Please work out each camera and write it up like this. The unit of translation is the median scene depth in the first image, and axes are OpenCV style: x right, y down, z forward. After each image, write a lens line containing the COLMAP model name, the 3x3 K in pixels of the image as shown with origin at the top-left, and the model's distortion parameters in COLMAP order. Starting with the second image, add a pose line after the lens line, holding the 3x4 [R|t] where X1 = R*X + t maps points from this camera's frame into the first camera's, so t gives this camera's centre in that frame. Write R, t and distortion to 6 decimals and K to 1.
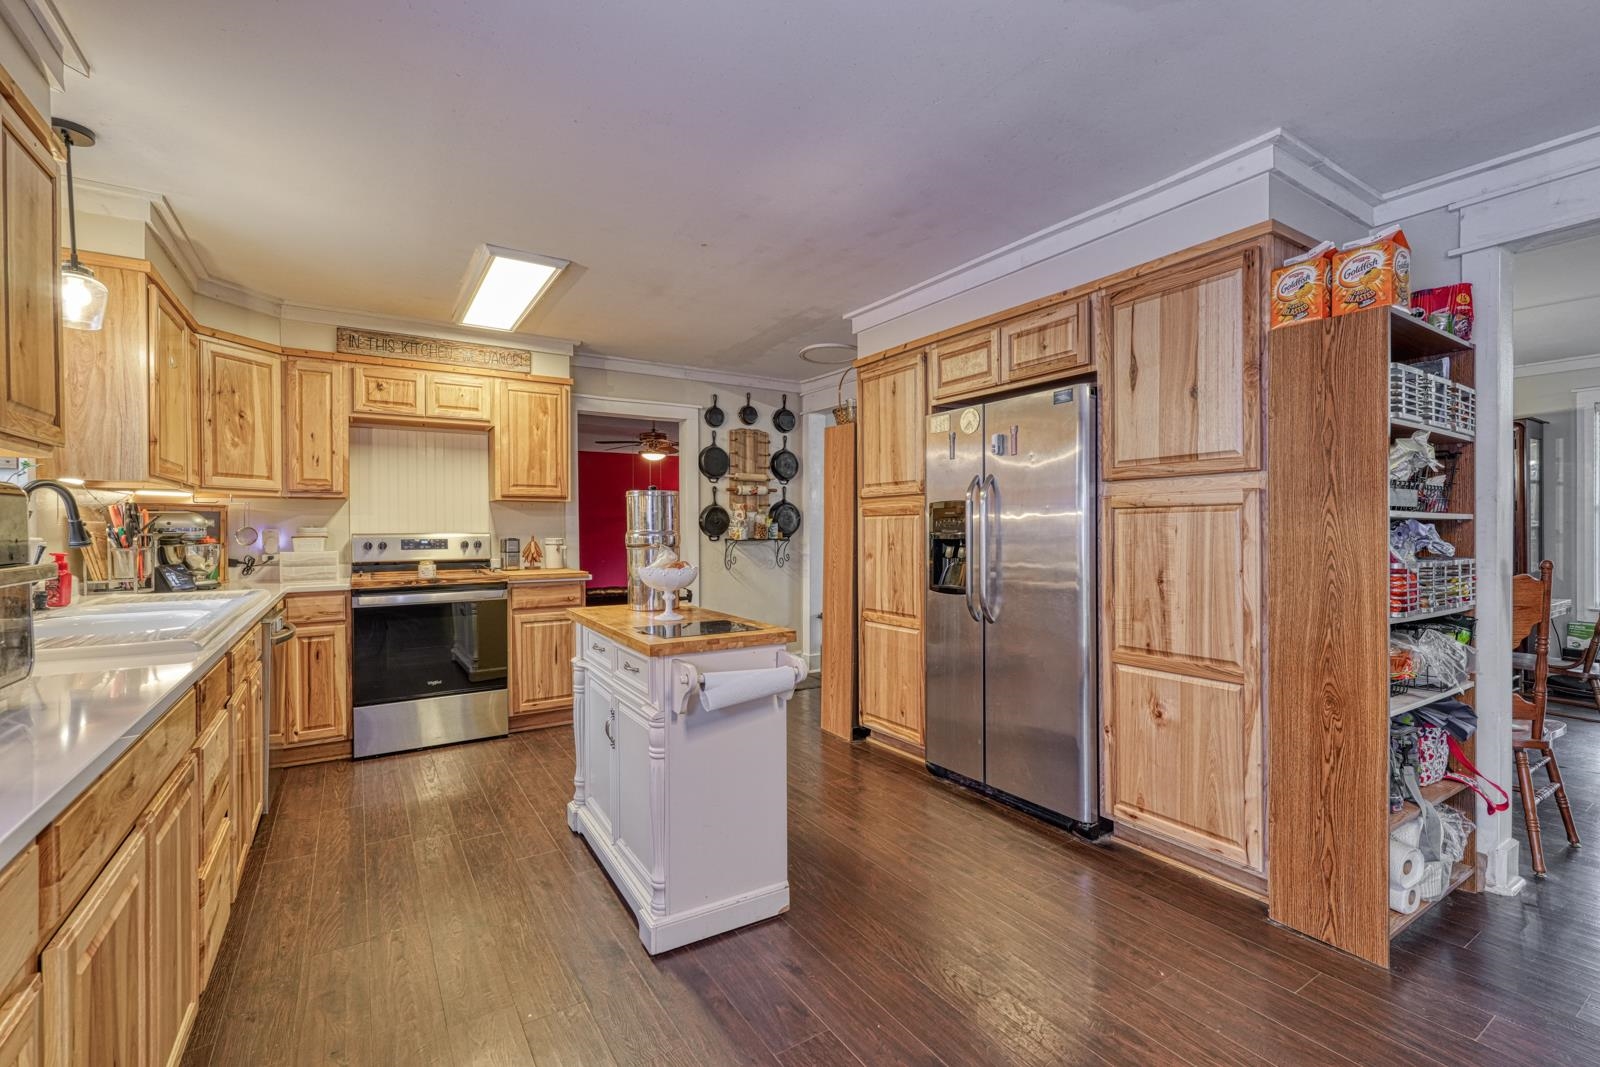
lens RADIAL K [[697.0, 0, 803.3], [0, 697.0, 534.2], [0, 0, 1]] dist [0.001887, 0.000394]
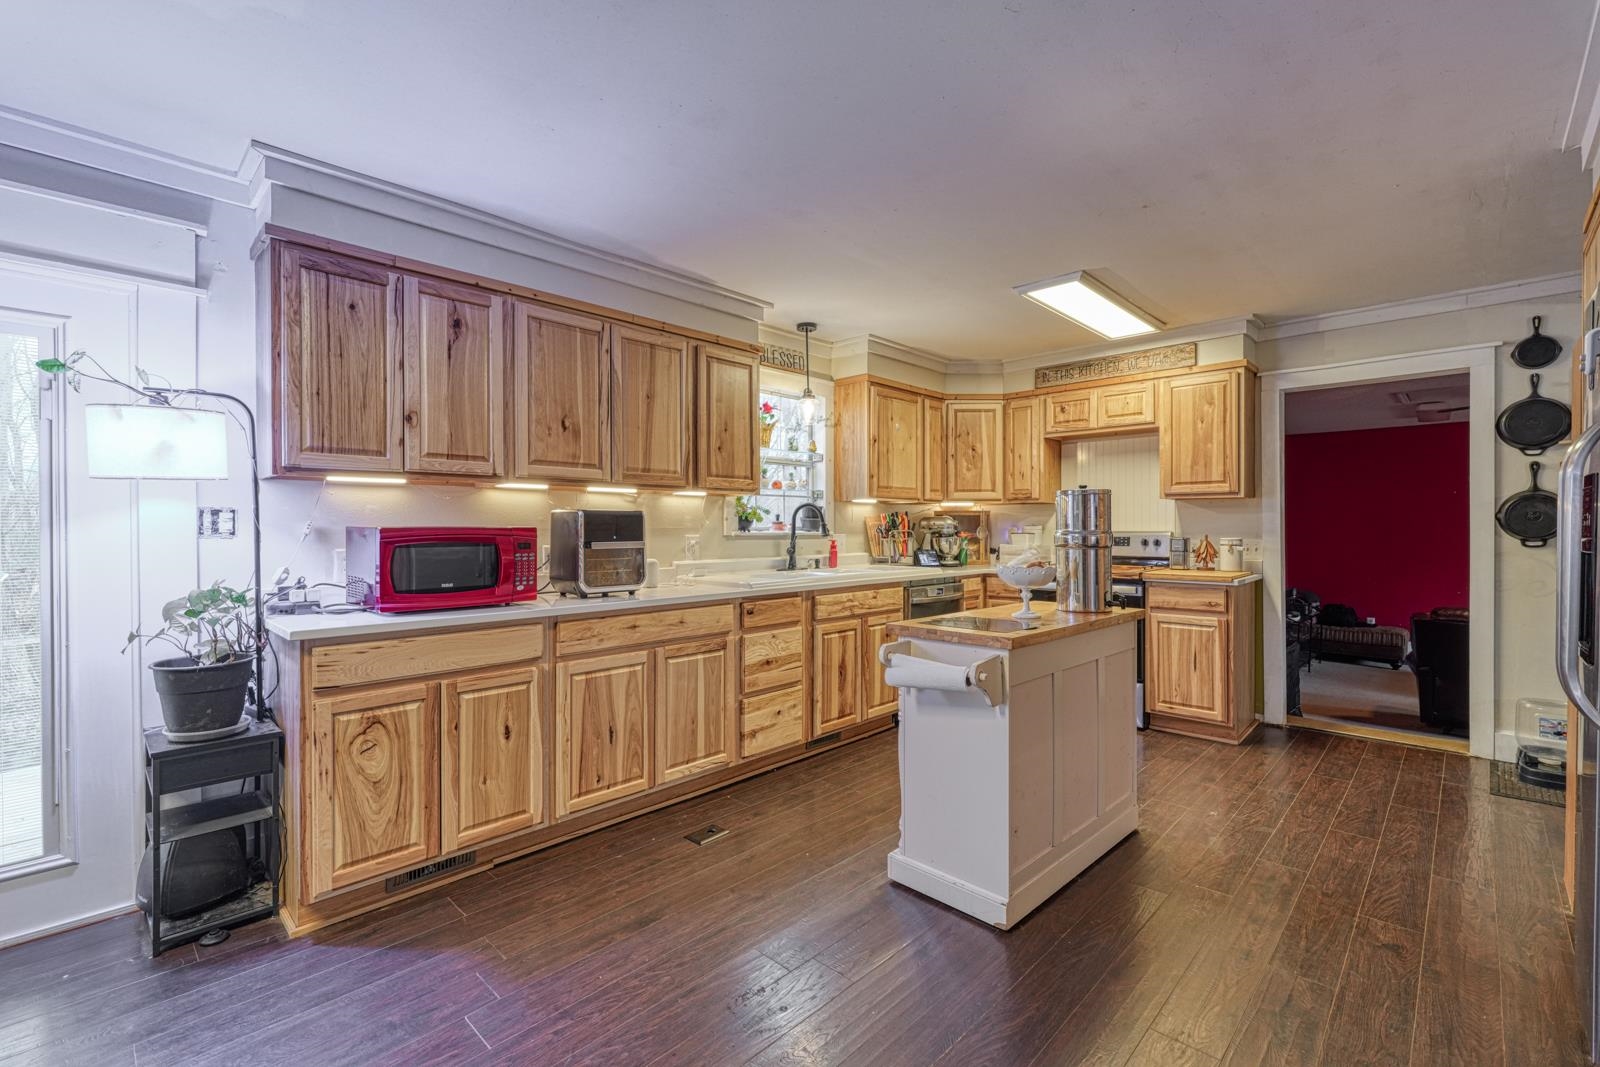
lens RADIAL K [[697.0, 0, 803.3], [0, 697.0, 534.2], [0, 0, 1]] dist [0.001887, 0.000394]
pose [[0.236202, 0.012689, -0.971621, 0.476397], [-0.008035, 0.999906, 0.011105, -0.005749], [0.971671, 0.005184, 0.236282, 0.288135]]
